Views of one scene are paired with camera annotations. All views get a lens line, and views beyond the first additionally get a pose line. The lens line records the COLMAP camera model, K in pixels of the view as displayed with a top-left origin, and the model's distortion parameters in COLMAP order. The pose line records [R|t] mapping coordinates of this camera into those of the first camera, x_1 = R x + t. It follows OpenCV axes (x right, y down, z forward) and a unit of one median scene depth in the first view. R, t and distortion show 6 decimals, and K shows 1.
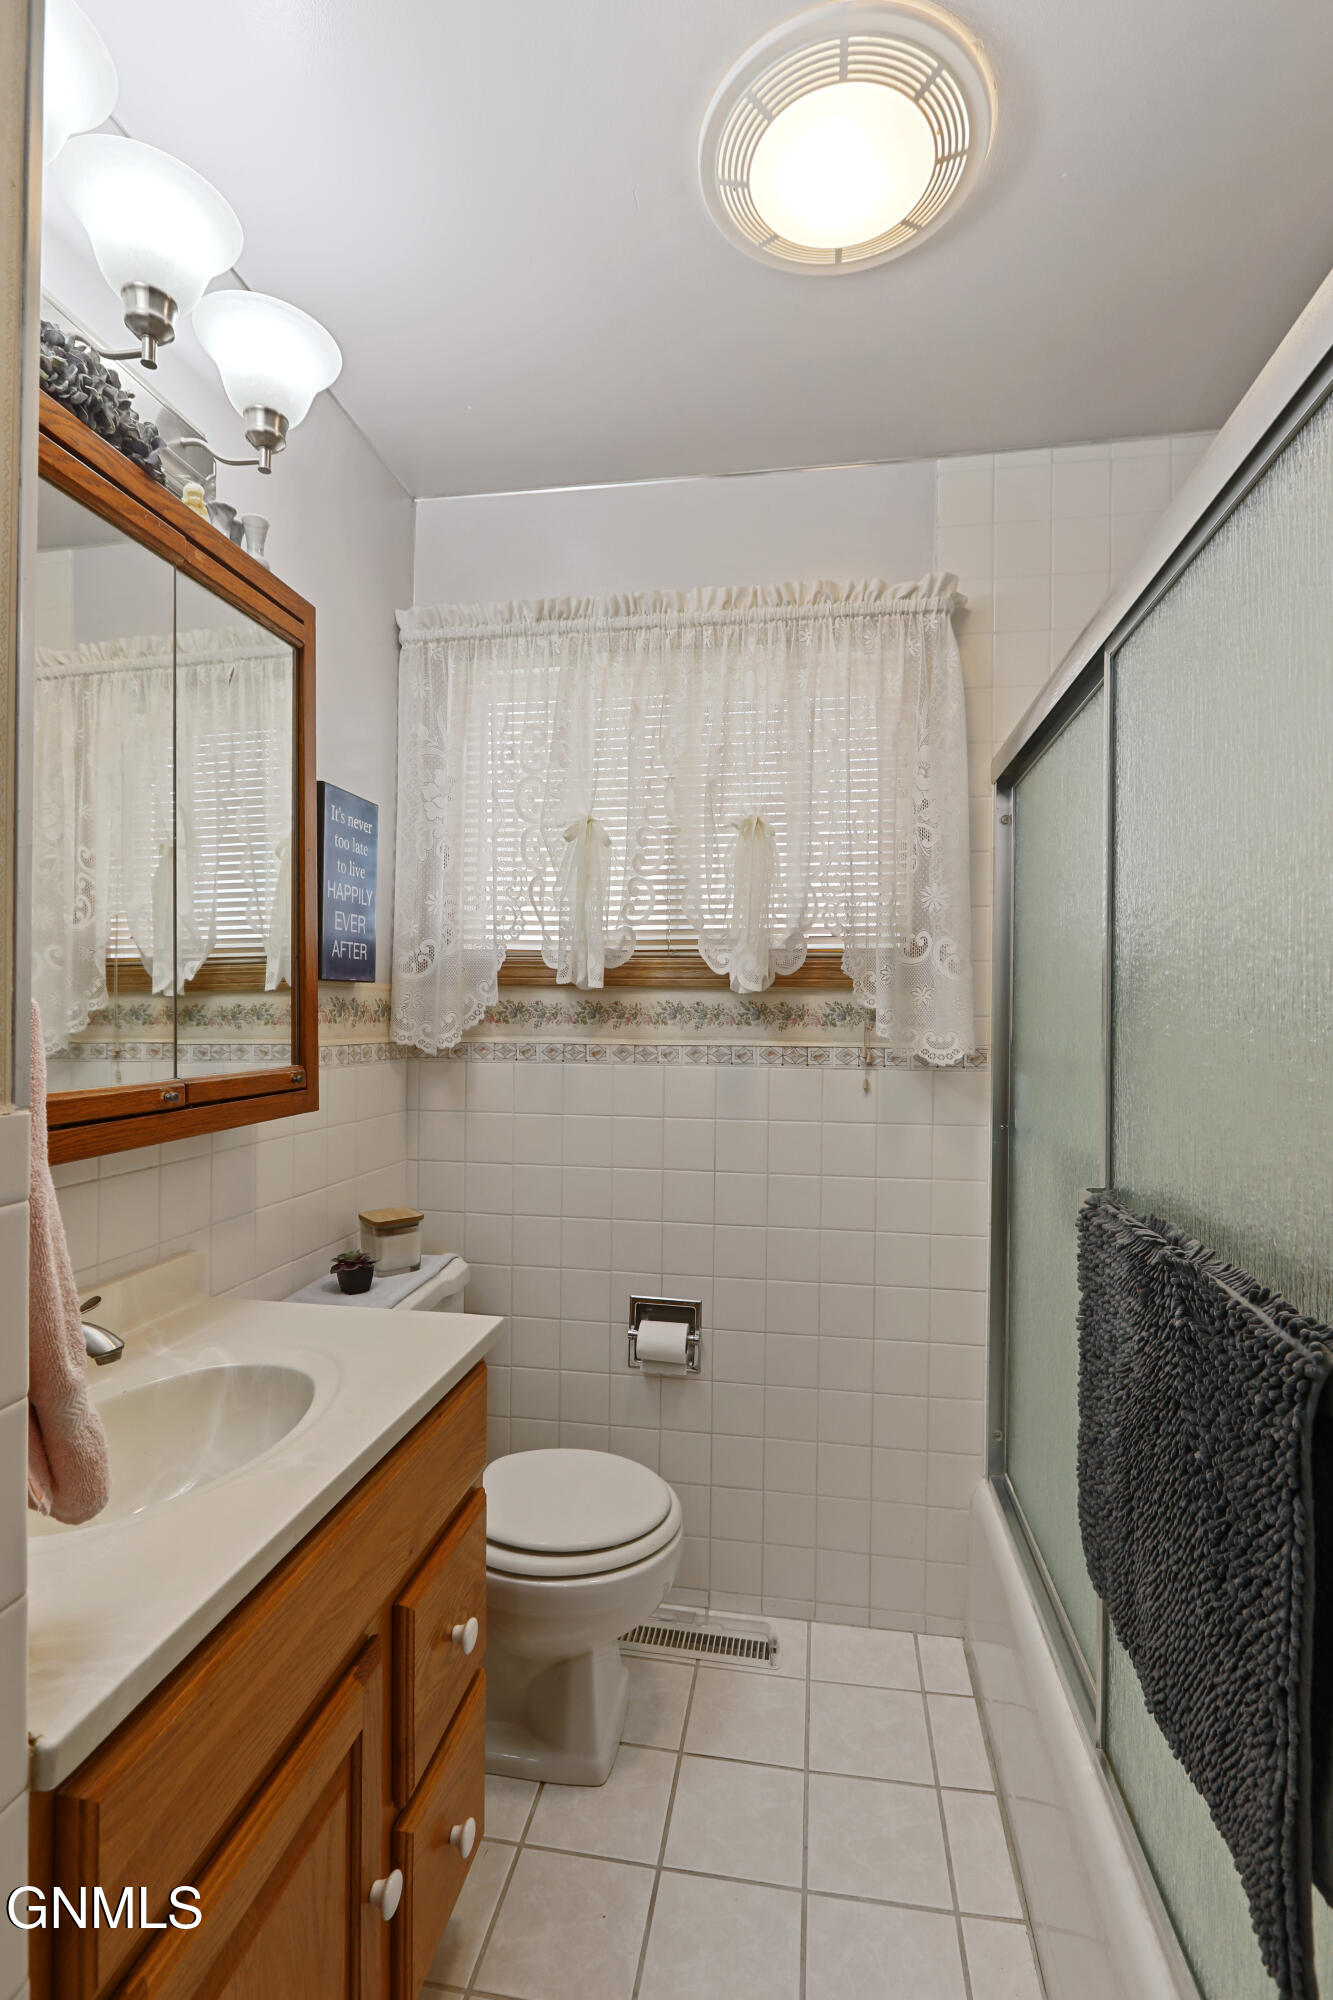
lens RADIAL K [[922.1, 0, 666.5], [0, 922.1, 1000.0], [0, 0, 1]] dist [-0.004813, 0.001292]
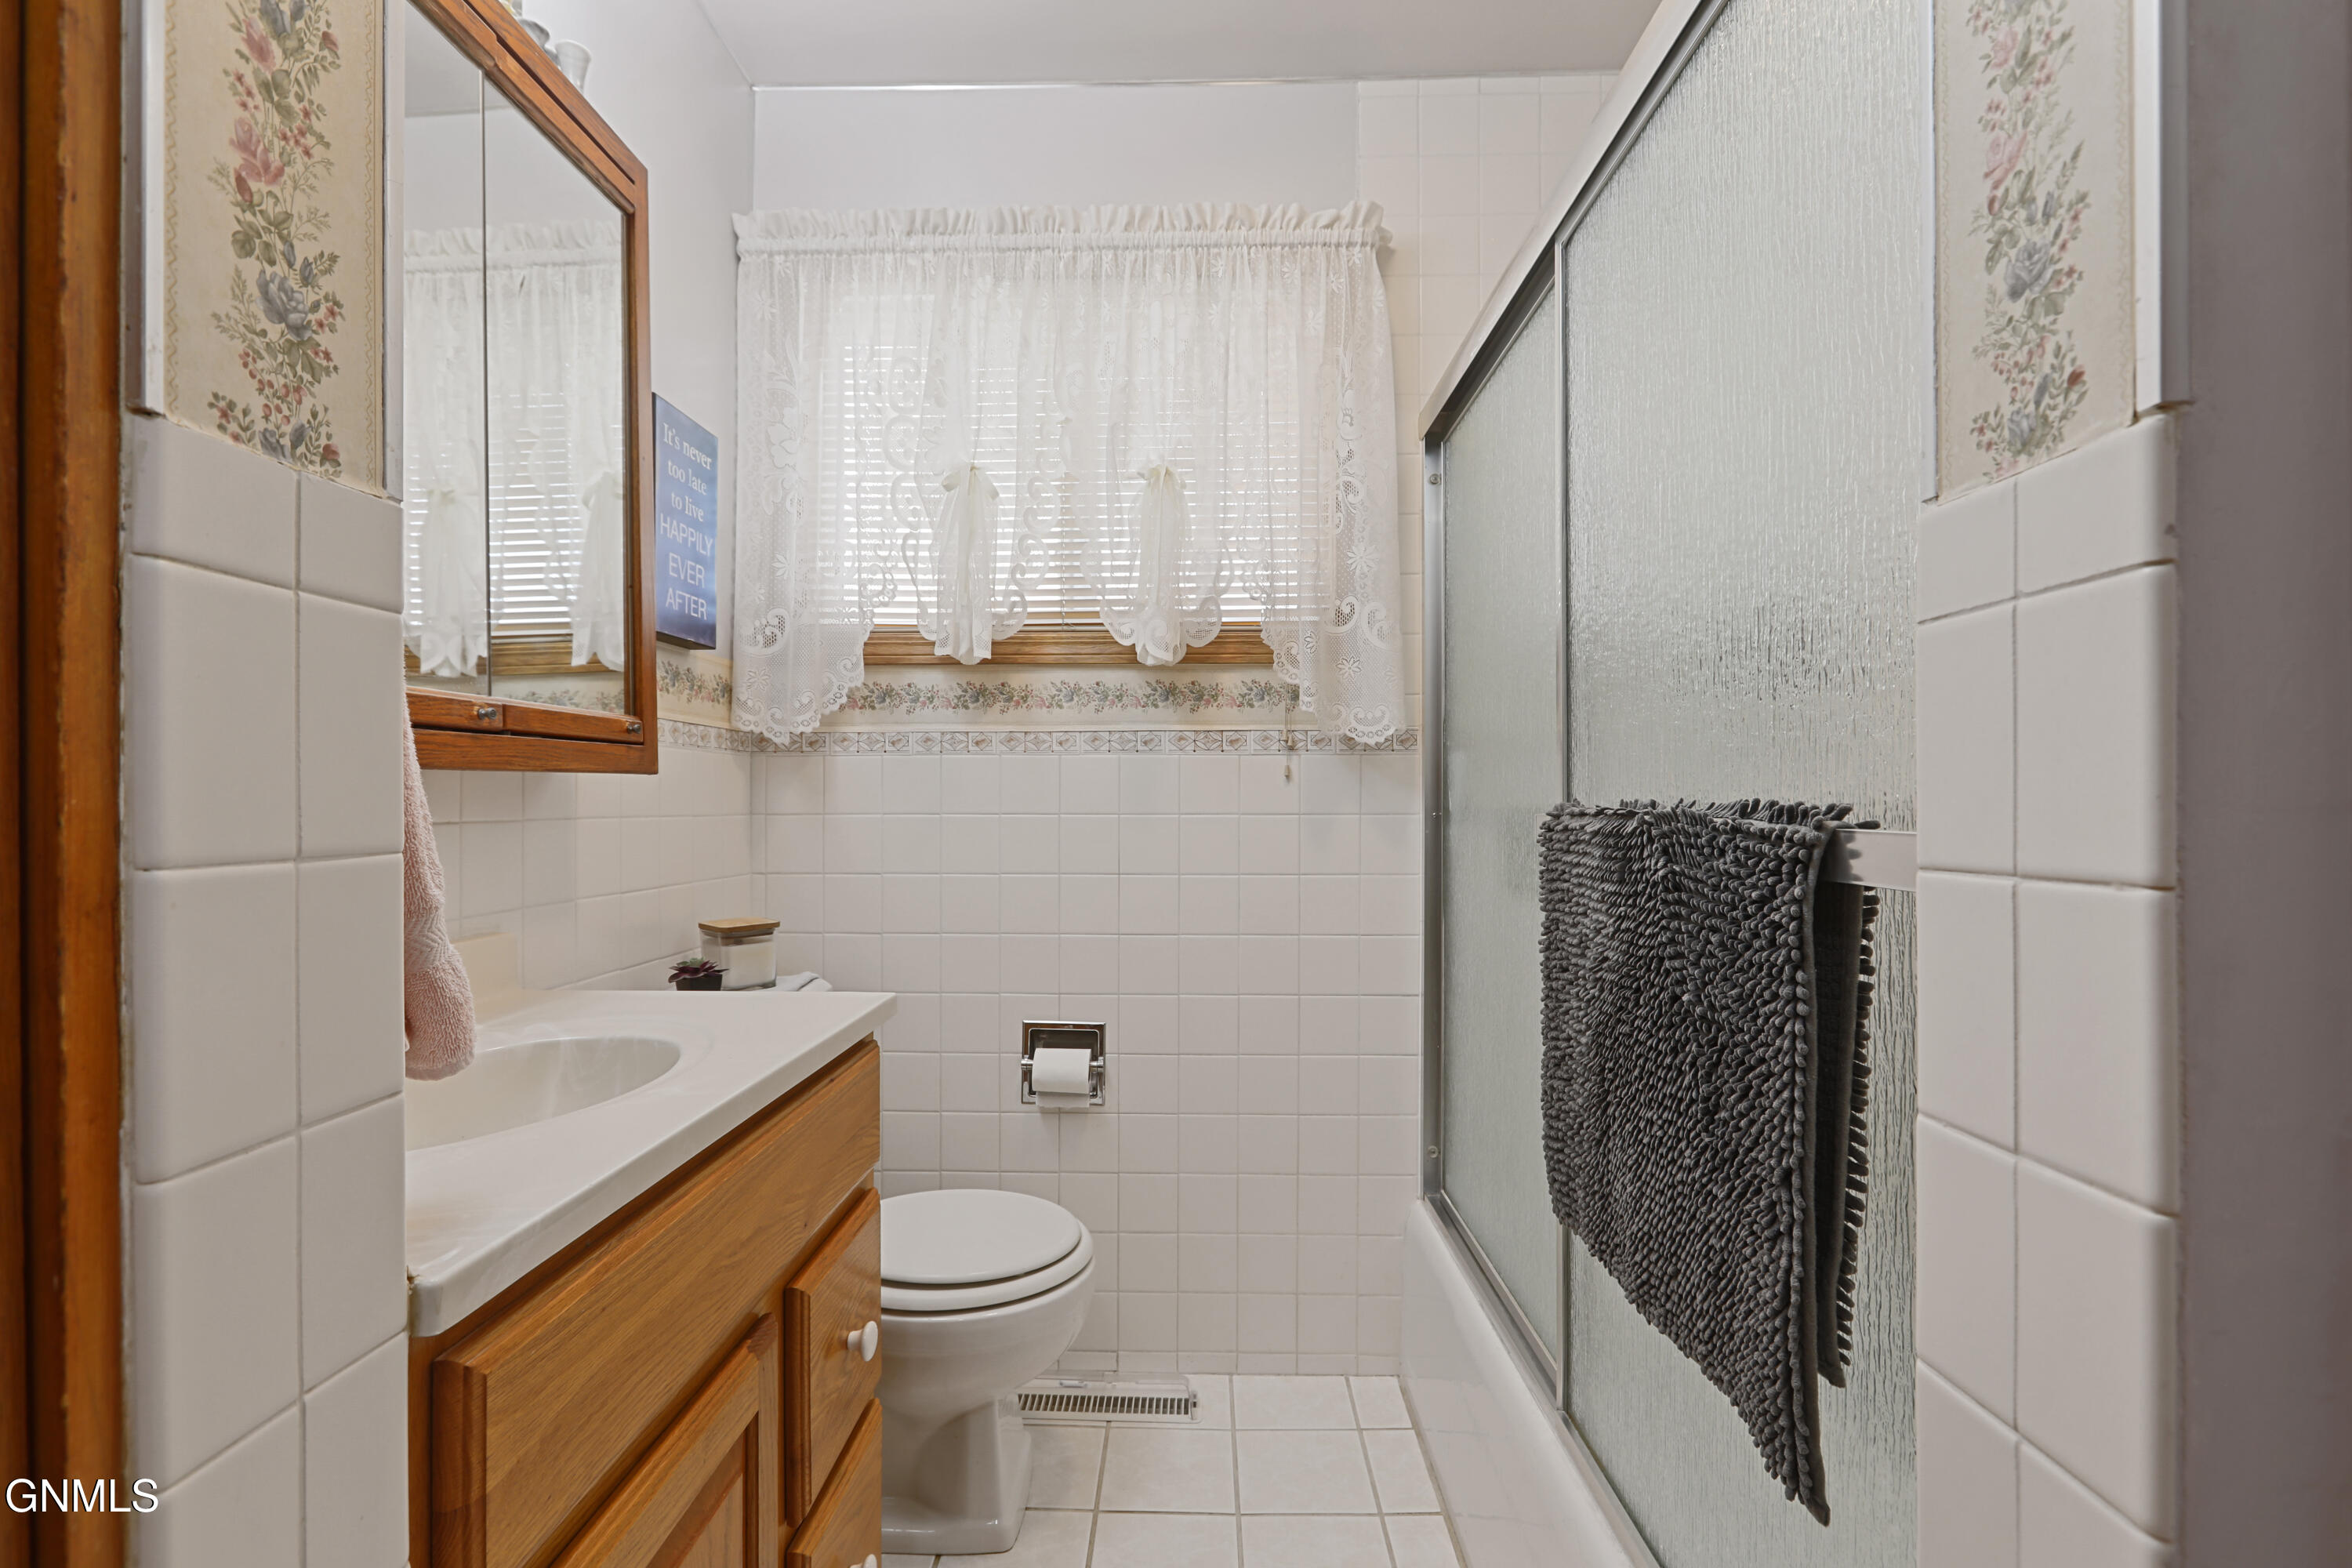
lens RADIAL K [[1060.1, 0, 1165.1], [0, 1060.1, 785.6], [0, 0, 1]] dist [-0.002727, 0.000753]
pose [[0.990966, -0.008459, 0.133844, -0.041365], [0.008322, 0.999964, 0.001583, 0.106285], [-0.133853, -0.000455, 0.991001, -0.007930]]
